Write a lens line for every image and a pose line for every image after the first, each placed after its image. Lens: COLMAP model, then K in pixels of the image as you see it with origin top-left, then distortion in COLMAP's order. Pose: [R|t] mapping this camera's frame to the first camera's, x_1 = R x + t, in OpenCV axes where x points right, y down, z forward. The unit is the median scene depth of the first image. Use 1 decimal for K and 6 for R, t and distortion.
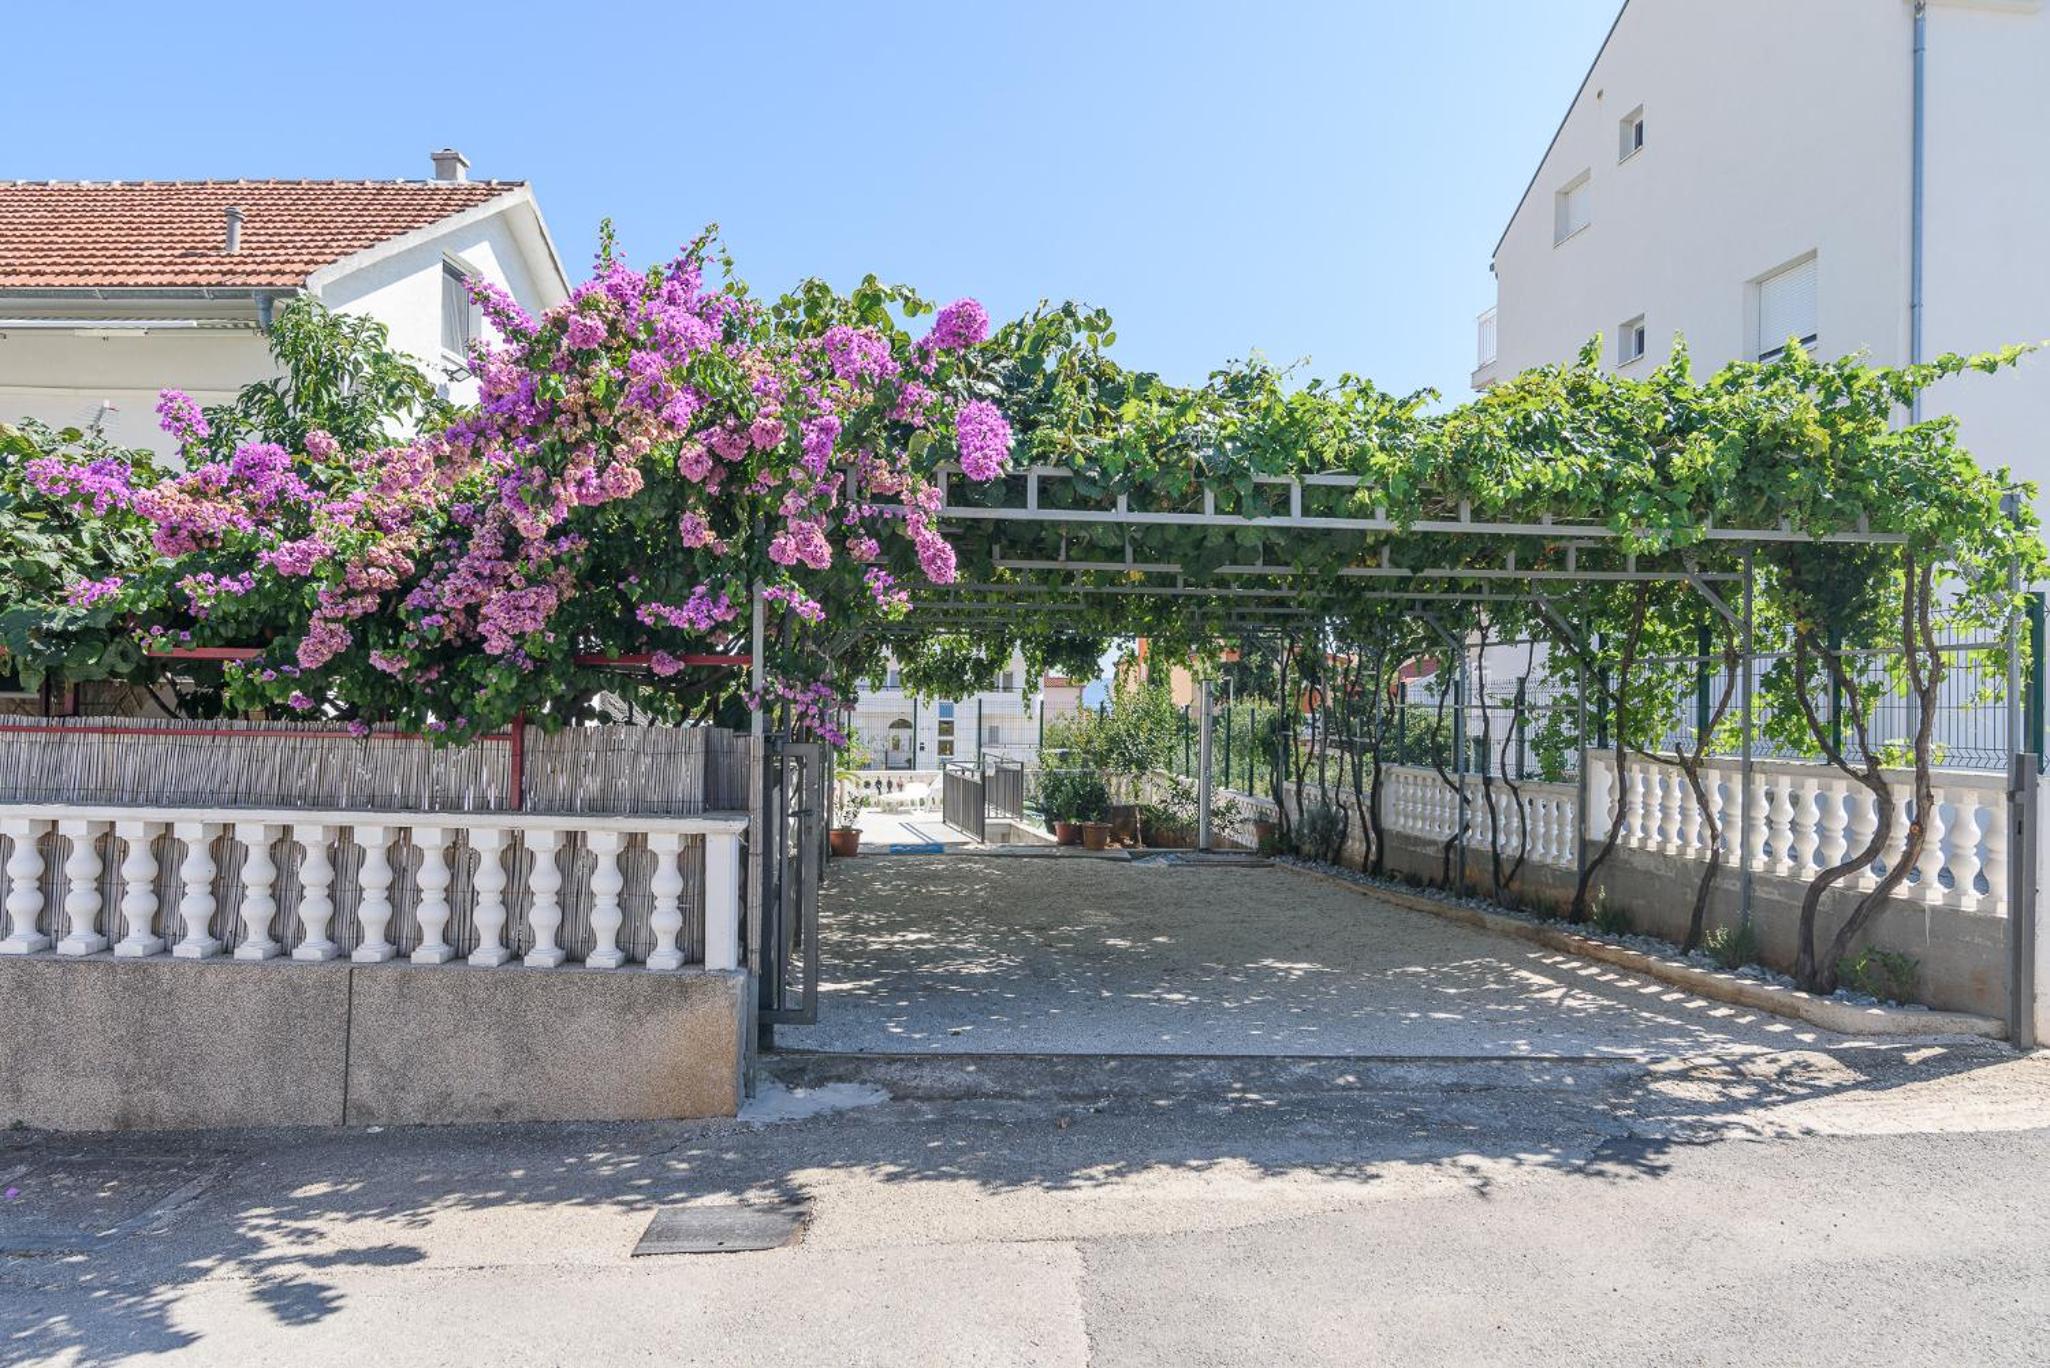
lens RADIAL K [[1355.3, 0, 1025.0], [0, 1355.3, 684.0], [0, 0, 1]] dist [-0.004813, -0.000922]
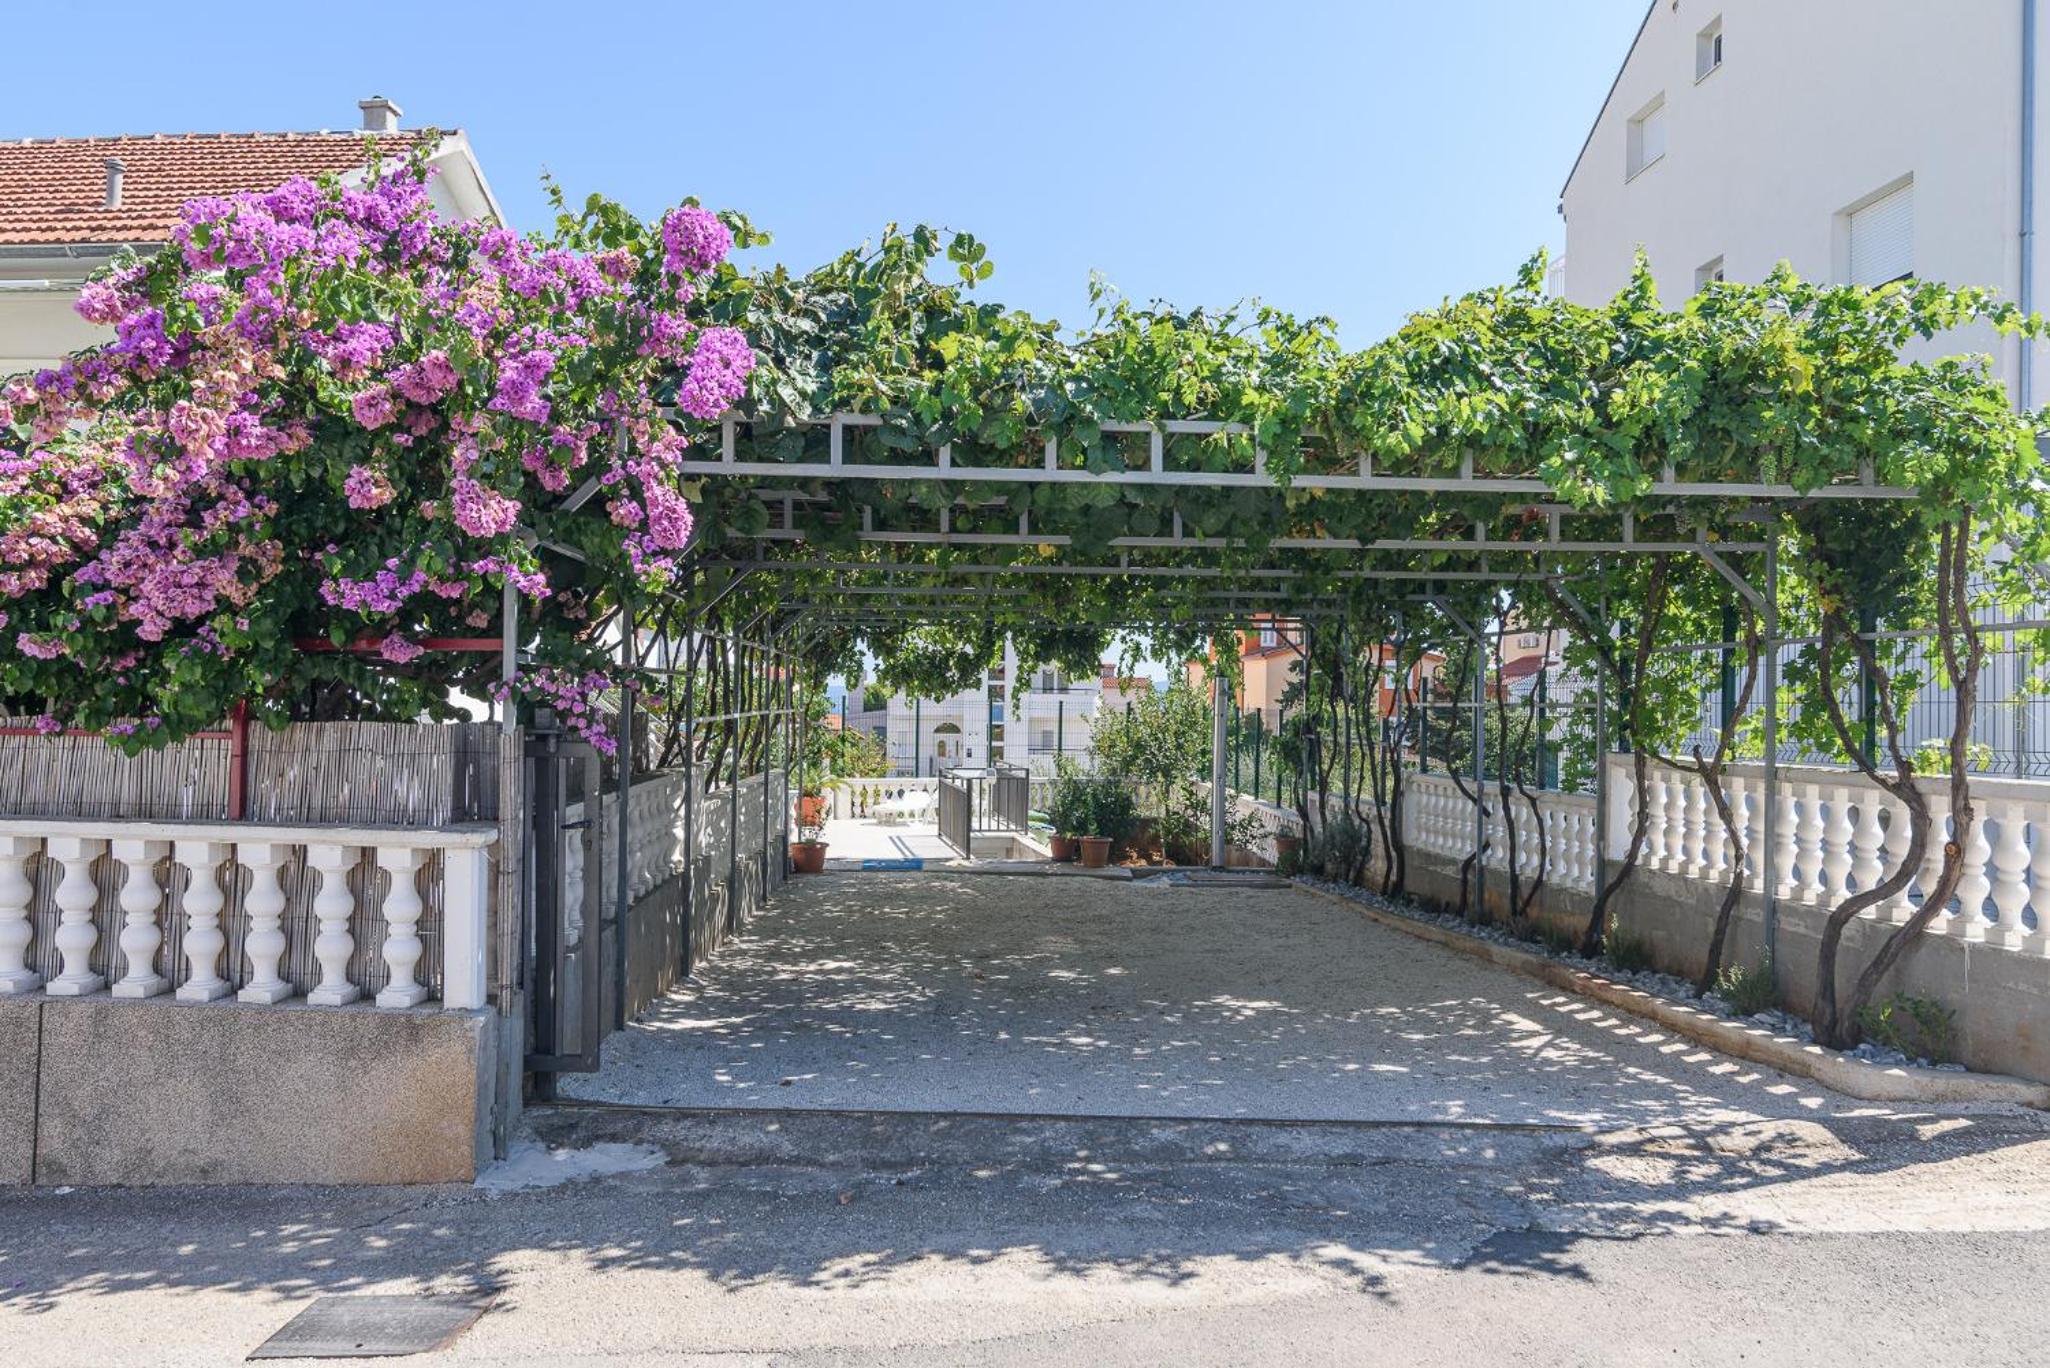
lens RADIAL K [[1468.0, 0, 1025.0], [0, 1468.0, 684.0], [0, 0, 1]] dist [-0.002143, -0.002029]
pose [[0.998499, -0.001534, -0.054747, 0.160677], [0.001475, 0.999998, -0.001110, 0.007787], [0.054749, 0.001027, 0.998500, 0.089329]]
